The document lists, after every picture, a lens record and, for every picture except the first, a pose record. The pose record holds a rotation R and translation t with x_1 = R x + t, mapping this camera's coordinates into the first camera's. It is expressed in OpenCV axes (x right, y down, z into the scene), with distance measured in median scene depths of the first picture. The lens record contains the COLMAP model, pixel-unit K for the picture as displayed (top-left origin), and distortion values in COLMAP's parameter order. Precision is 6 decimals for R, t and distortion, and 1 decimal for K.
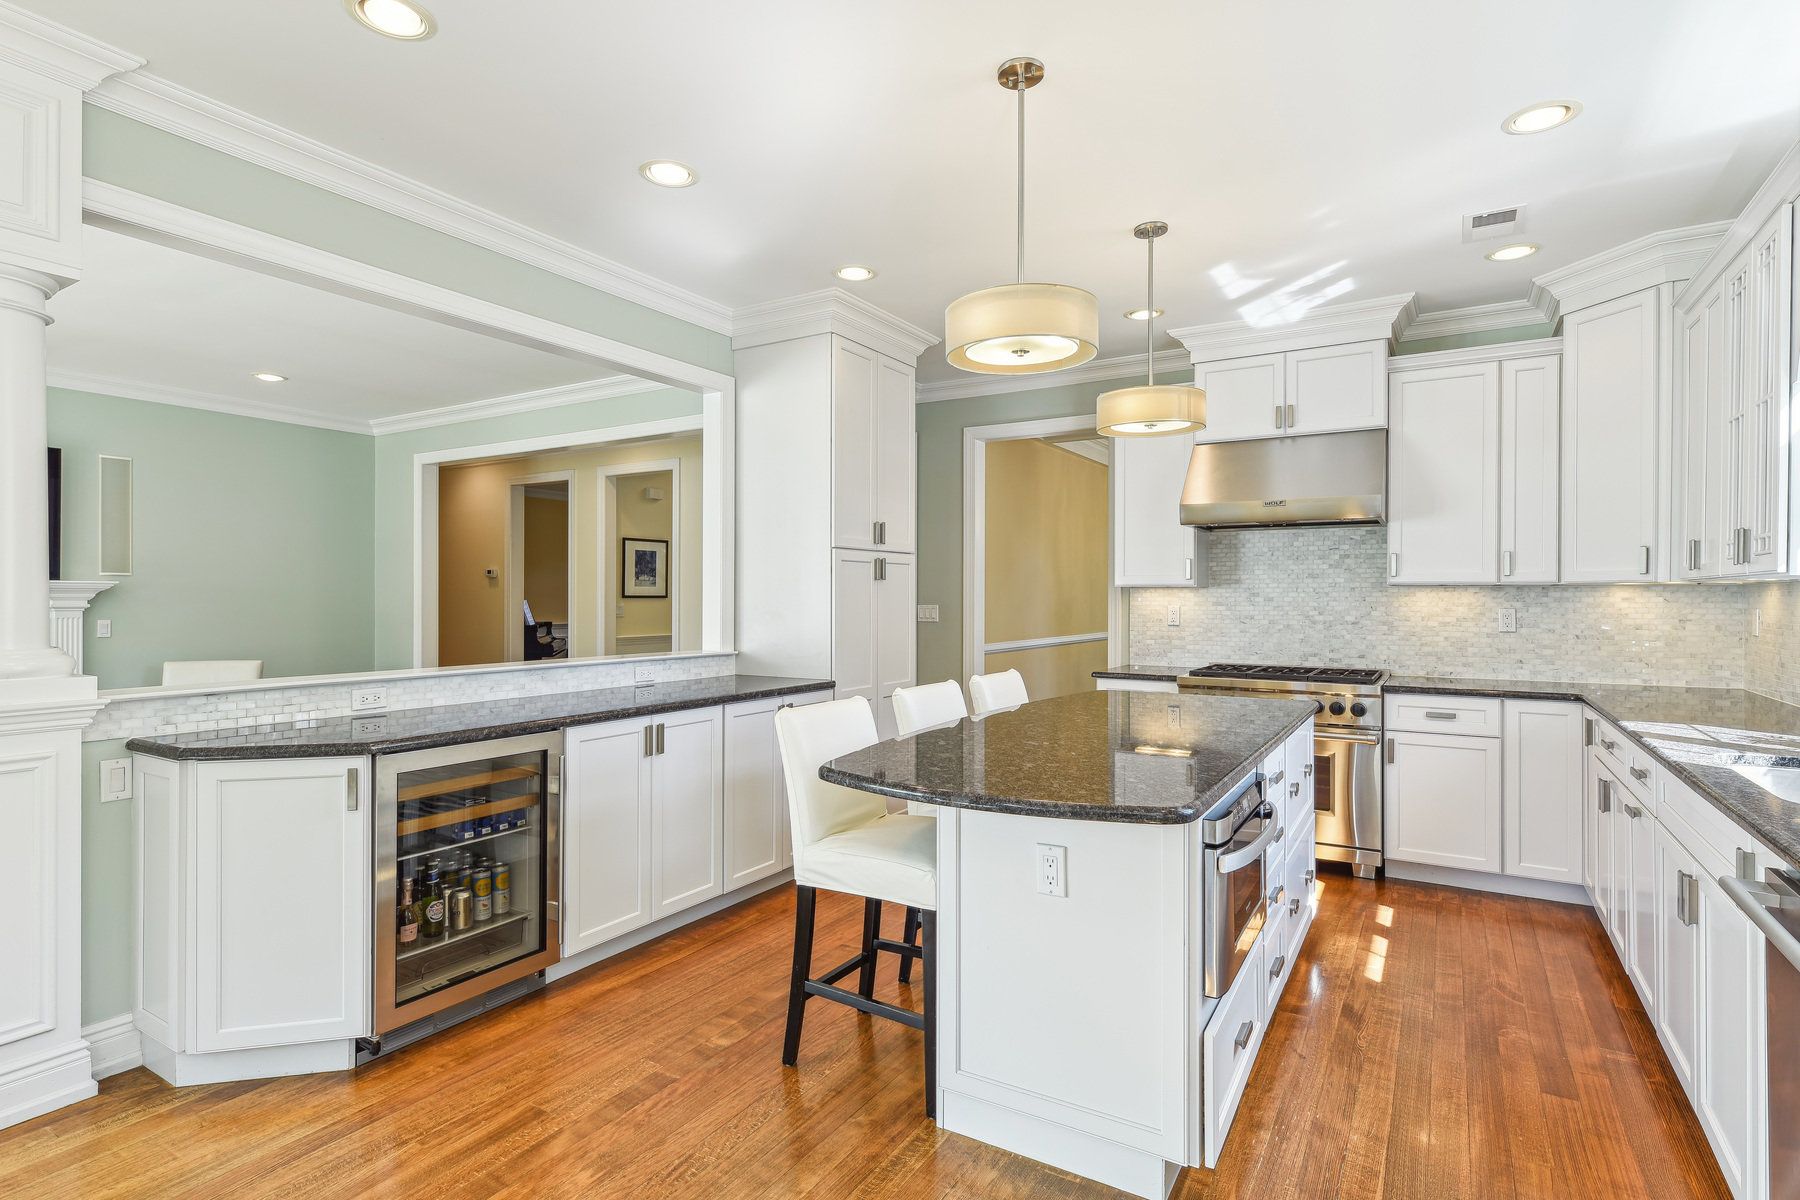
lens RADIAL K [[895.5, 0, 904.6], [0, 895.5, 596.5], [0, 0, 1]] dist [-0.001729, -0.001510]
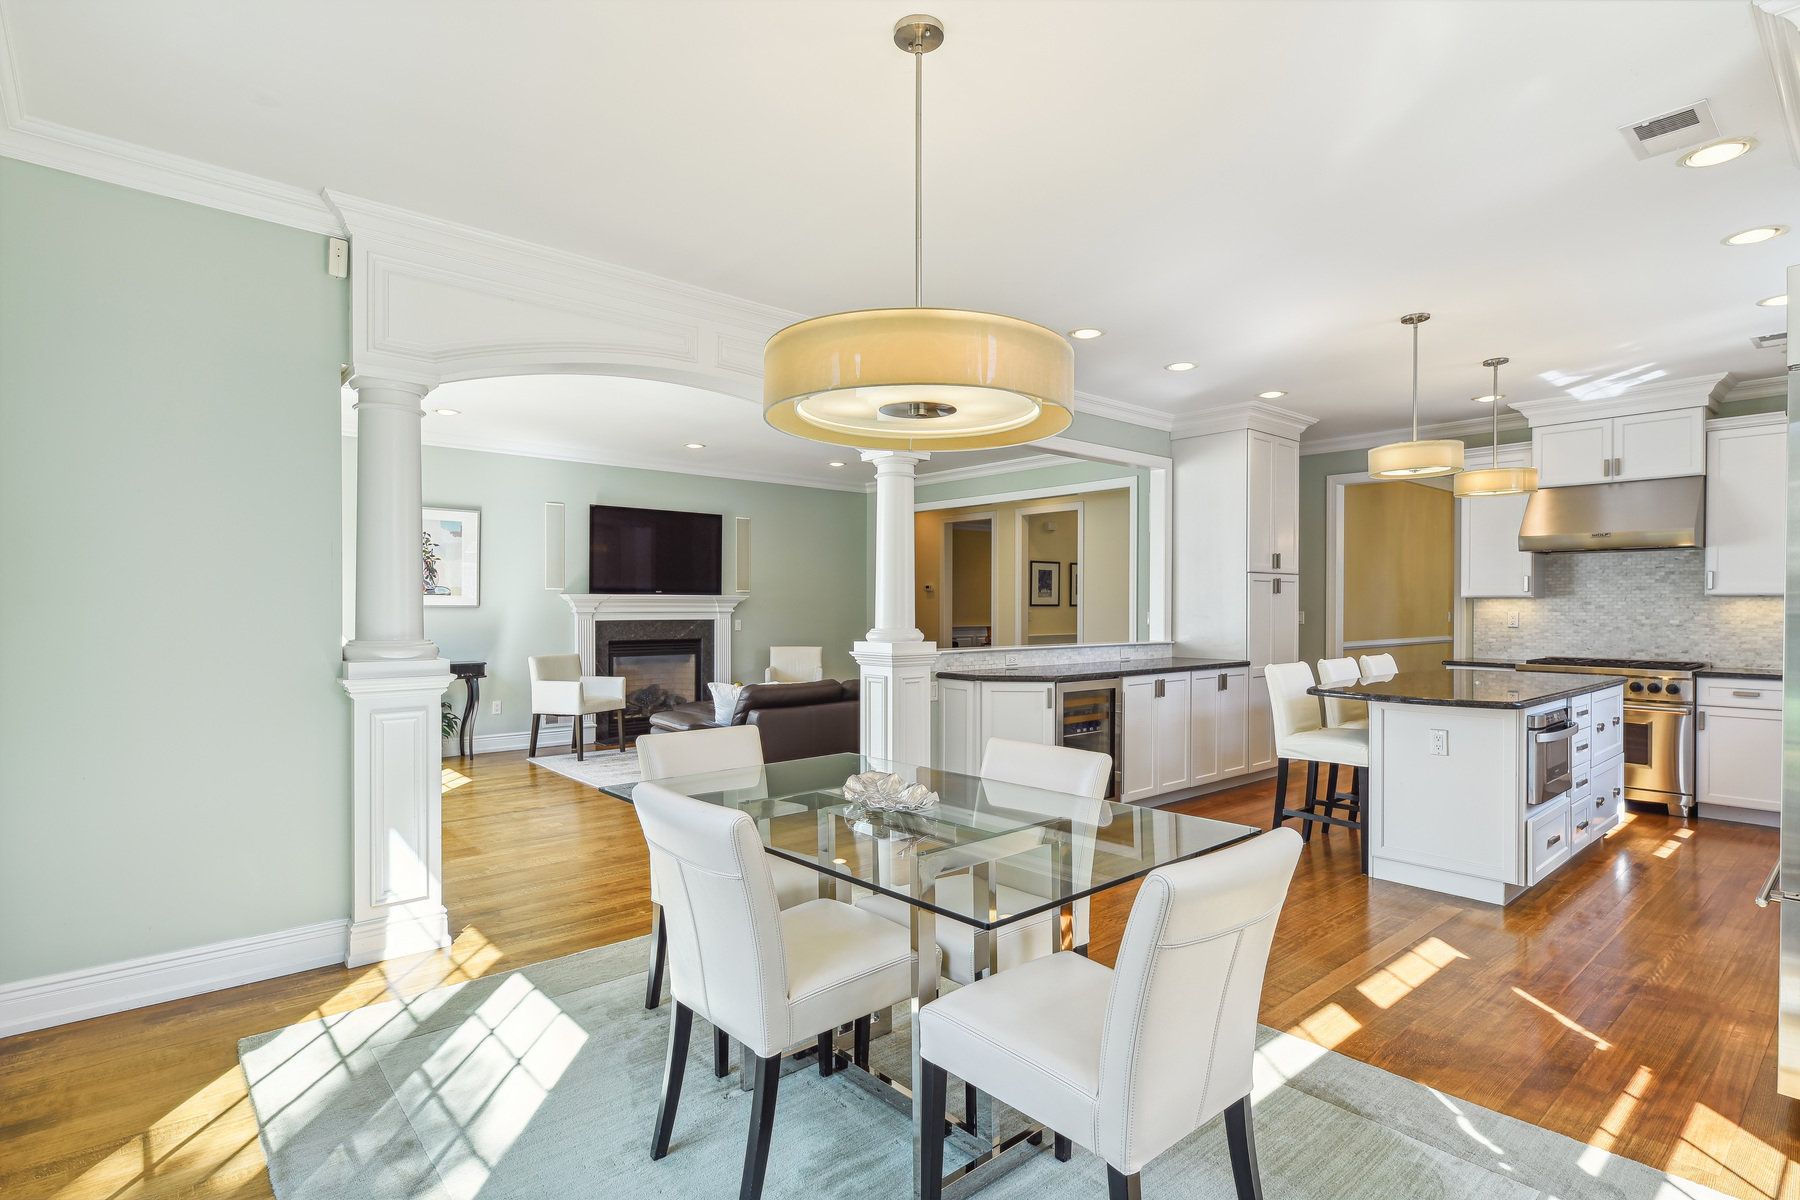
lens RADIAL K [[895.5, 0, 890.9], [0, 895.5, 608.7], [0, 0, 1]] dist [-0.001729, -0.001510]
pose [[0.949478, 0.000932, -0.313832, -0.172224], [0.000329, 0.999992, 0.003965, 0.000165], [0.313833, -0.003868, 0.949470, -0.592001]]
